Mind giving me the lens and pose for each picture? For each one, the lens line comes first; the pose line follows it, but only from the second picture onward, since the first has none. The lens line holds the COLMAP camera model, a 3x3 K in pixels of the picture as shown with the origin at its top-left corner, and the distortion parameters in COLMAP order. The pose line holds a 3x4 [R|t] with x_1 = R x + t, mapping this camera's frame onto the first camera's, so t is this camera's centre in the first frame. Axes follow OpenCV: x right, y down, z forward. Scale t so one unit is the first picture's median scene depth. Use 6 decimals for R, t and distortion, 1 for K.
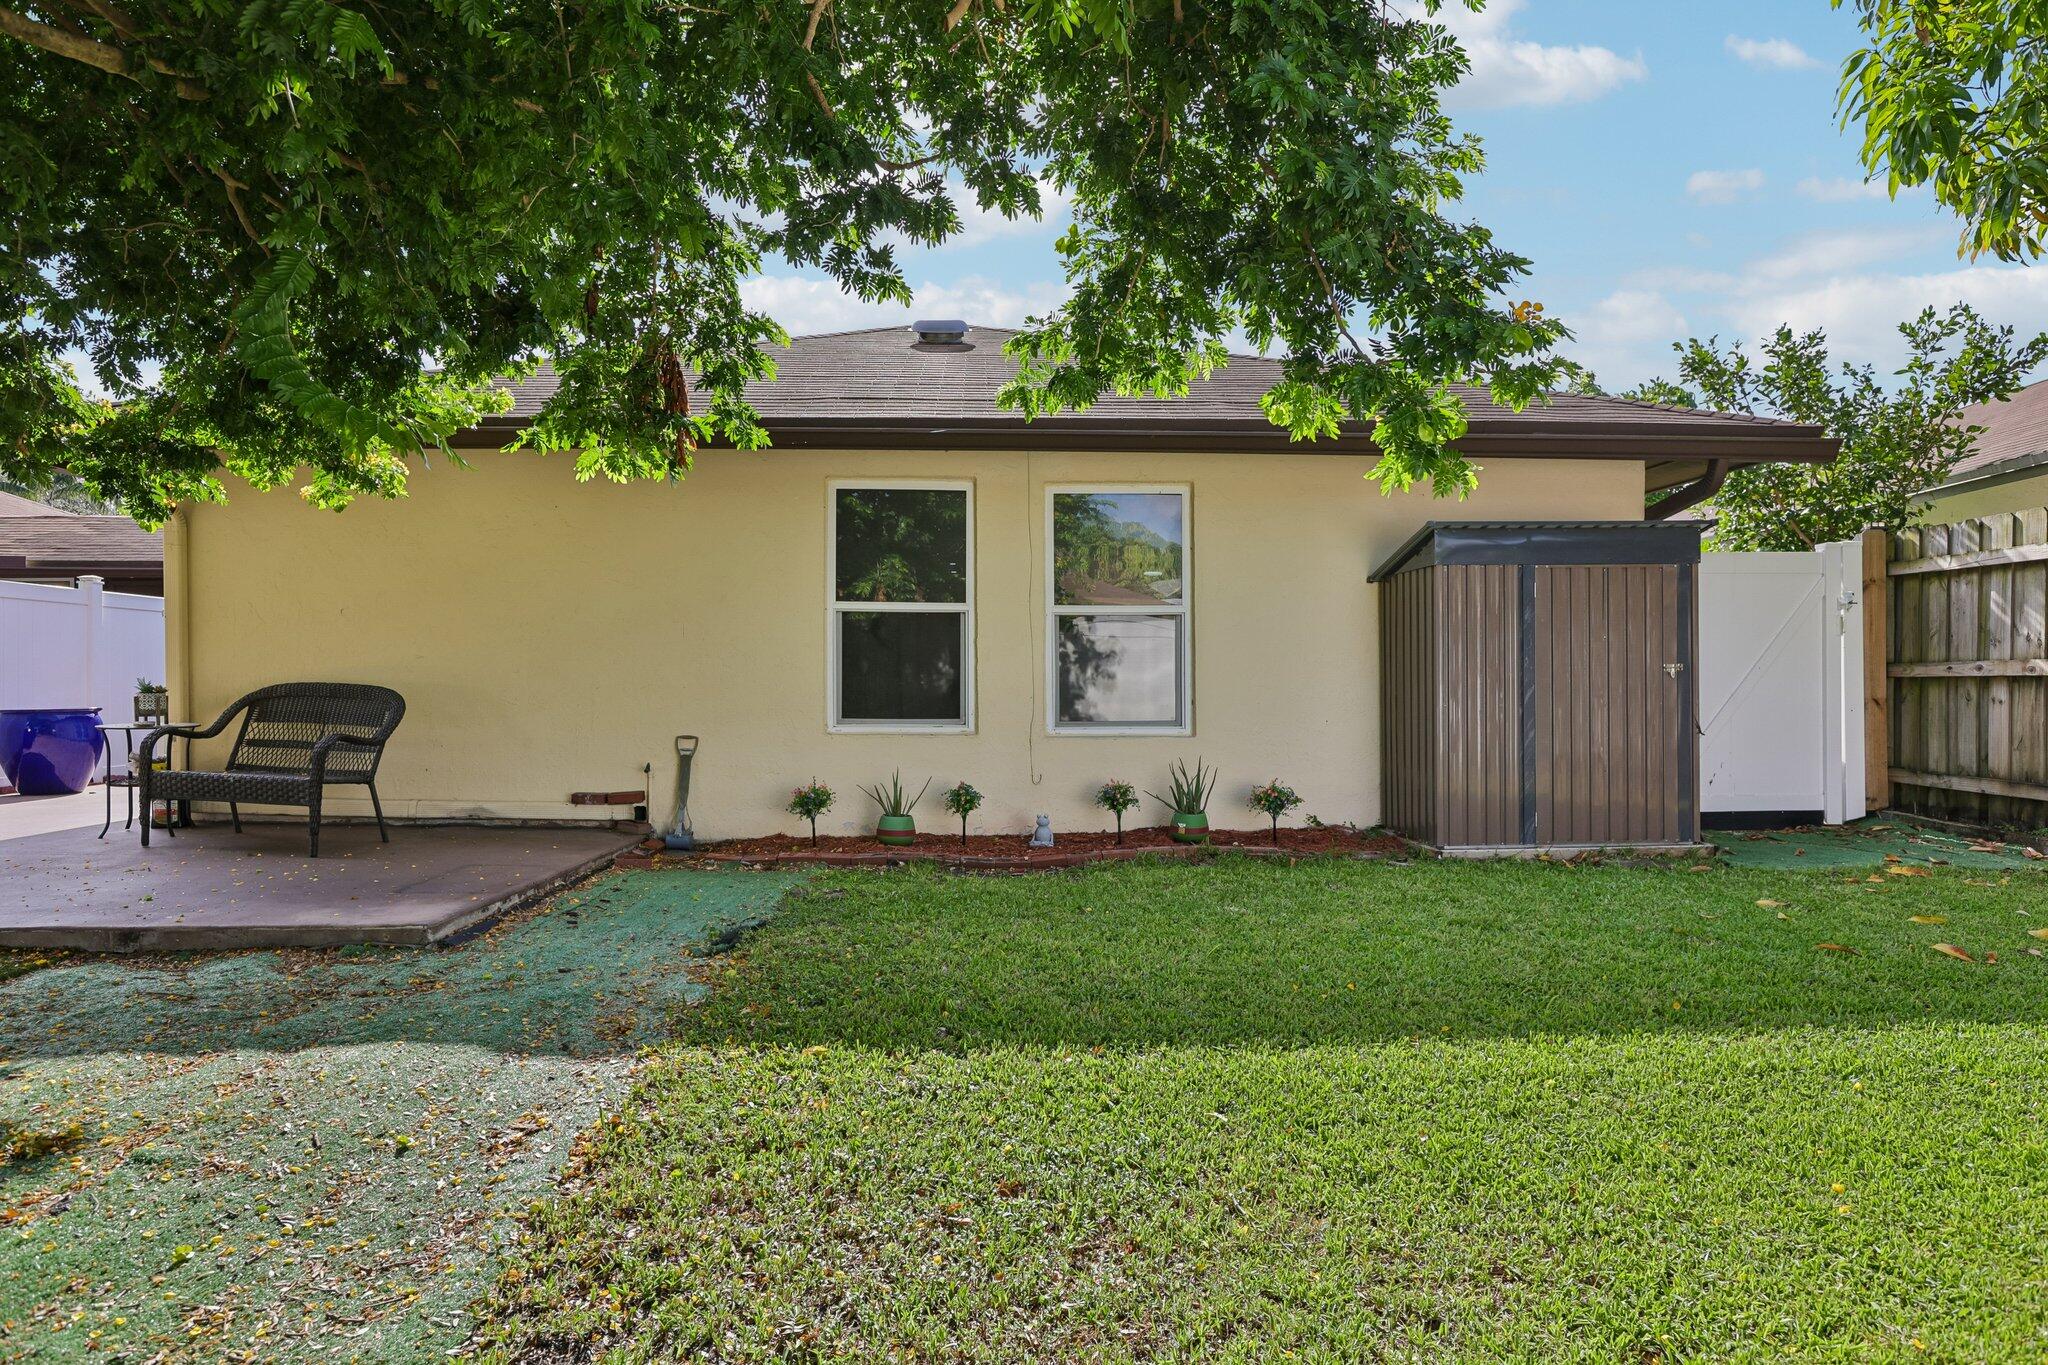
lens RADIAL K [[1211.9, 0, 1023.8], [0, 1211.9, 681.2], [0, 0, 1]] dist [0.014309, -0.000368]
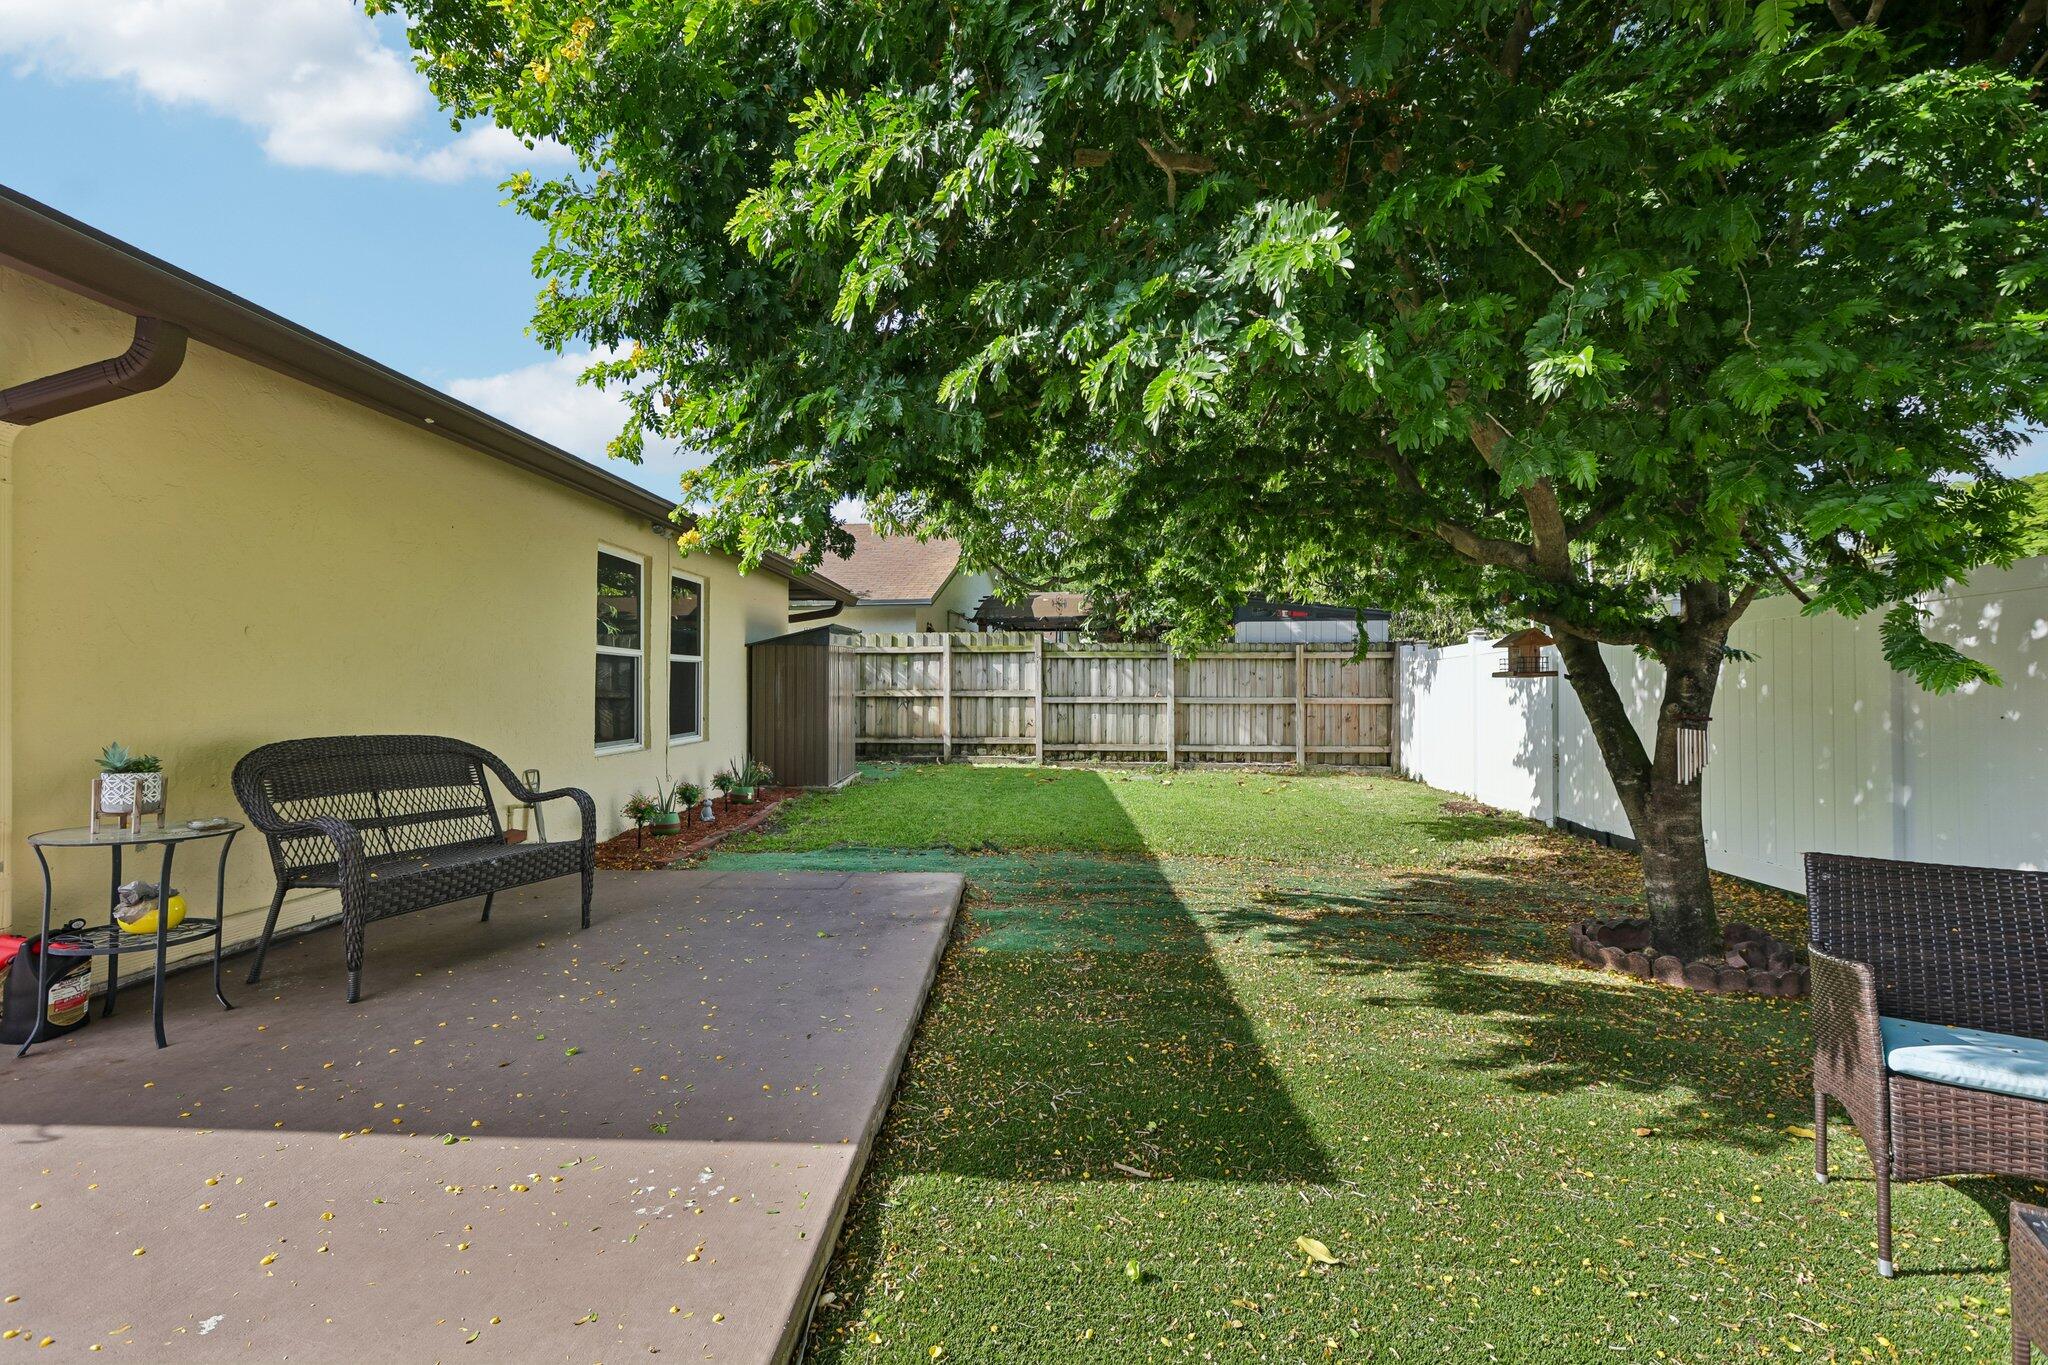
lens RADIAL K [[917.8, 0, 1020.7], [0, 917.8, 685.3], [0, 0, 1]] dist [0.003855, 0.001581]
pose [[0.062658, -0.000886, 0.998035, -1.044608], [0.002056, 0.999998, 0.000759, -0.026797], [-0.998033, 0.002004, 0.062660, 0.539969]]
